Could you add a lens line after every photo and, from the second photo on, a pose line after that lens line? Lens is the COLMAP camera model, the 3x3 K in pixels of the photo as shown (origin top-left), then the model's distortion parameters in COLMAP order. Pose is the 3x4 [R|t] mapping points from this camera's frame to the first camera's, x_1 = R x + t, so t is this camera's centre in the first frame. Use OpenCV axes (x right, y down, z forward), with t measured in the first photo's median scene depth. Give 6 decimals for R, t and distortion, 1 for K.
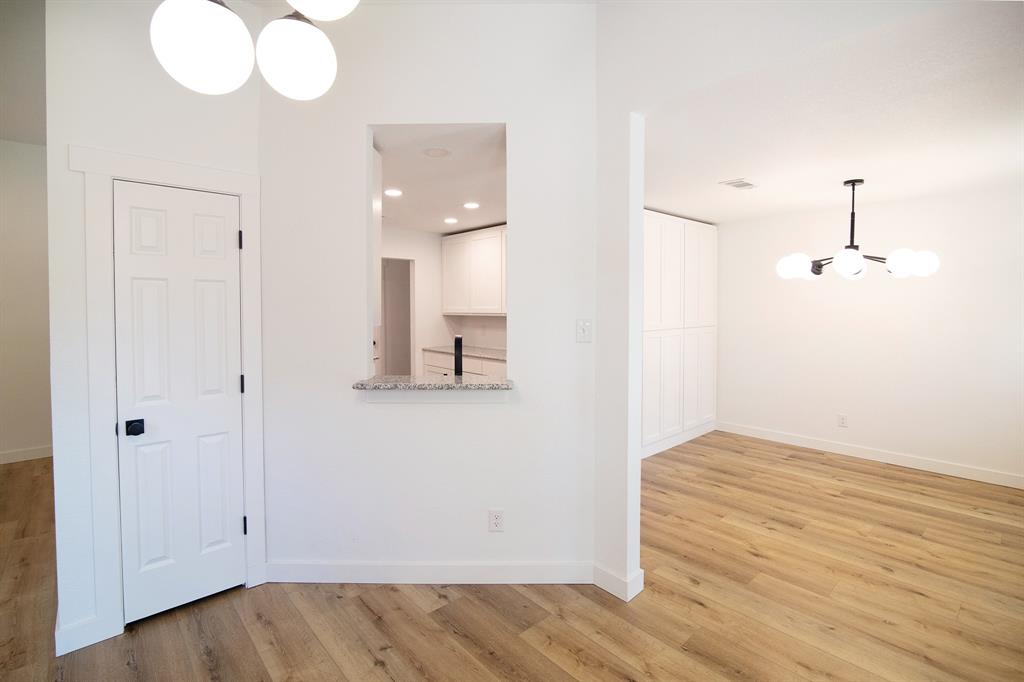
lens RADIAL K [[481.4, 0, 507.8], [0, 481.4, 313.5], [0, 0, 1]] dist [-0.013099, -0.002996]
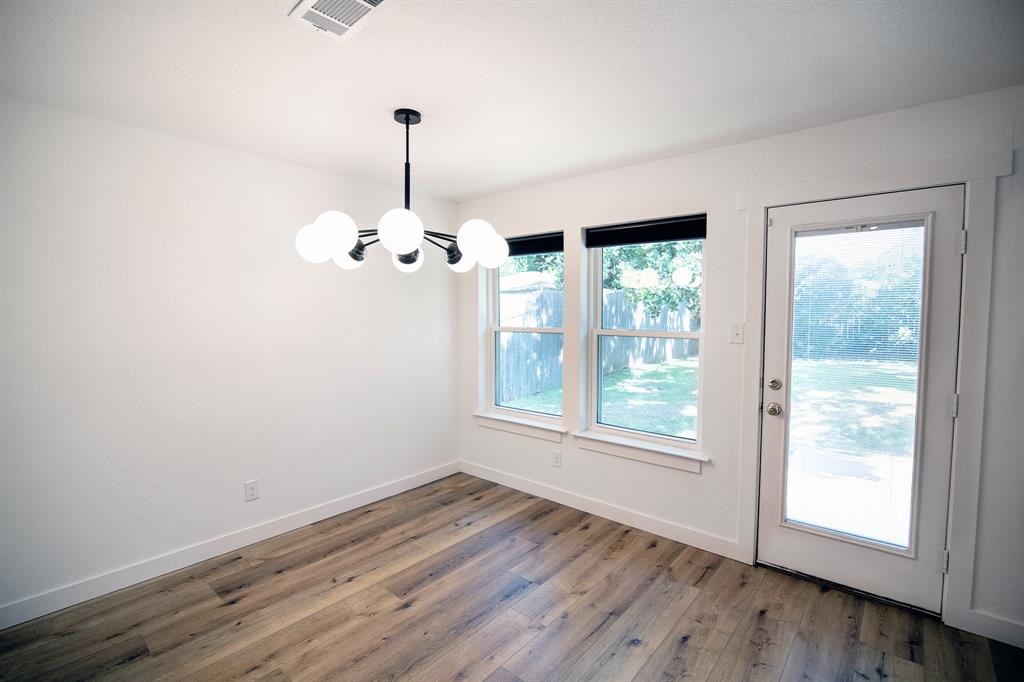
lens RADIAL K [[481.4, 0, 510.2], [0, 481.4, 333.6], [0, 0, 1]] dist [-0.013099, -0.002996]
pose [[-0.135029, -0.059906, 0.989029, 0.050176], [0.019797, 0.997808, 0.063141, -0.023186], [-0.990644, 0.028106, -0.133547, 0.961711]]
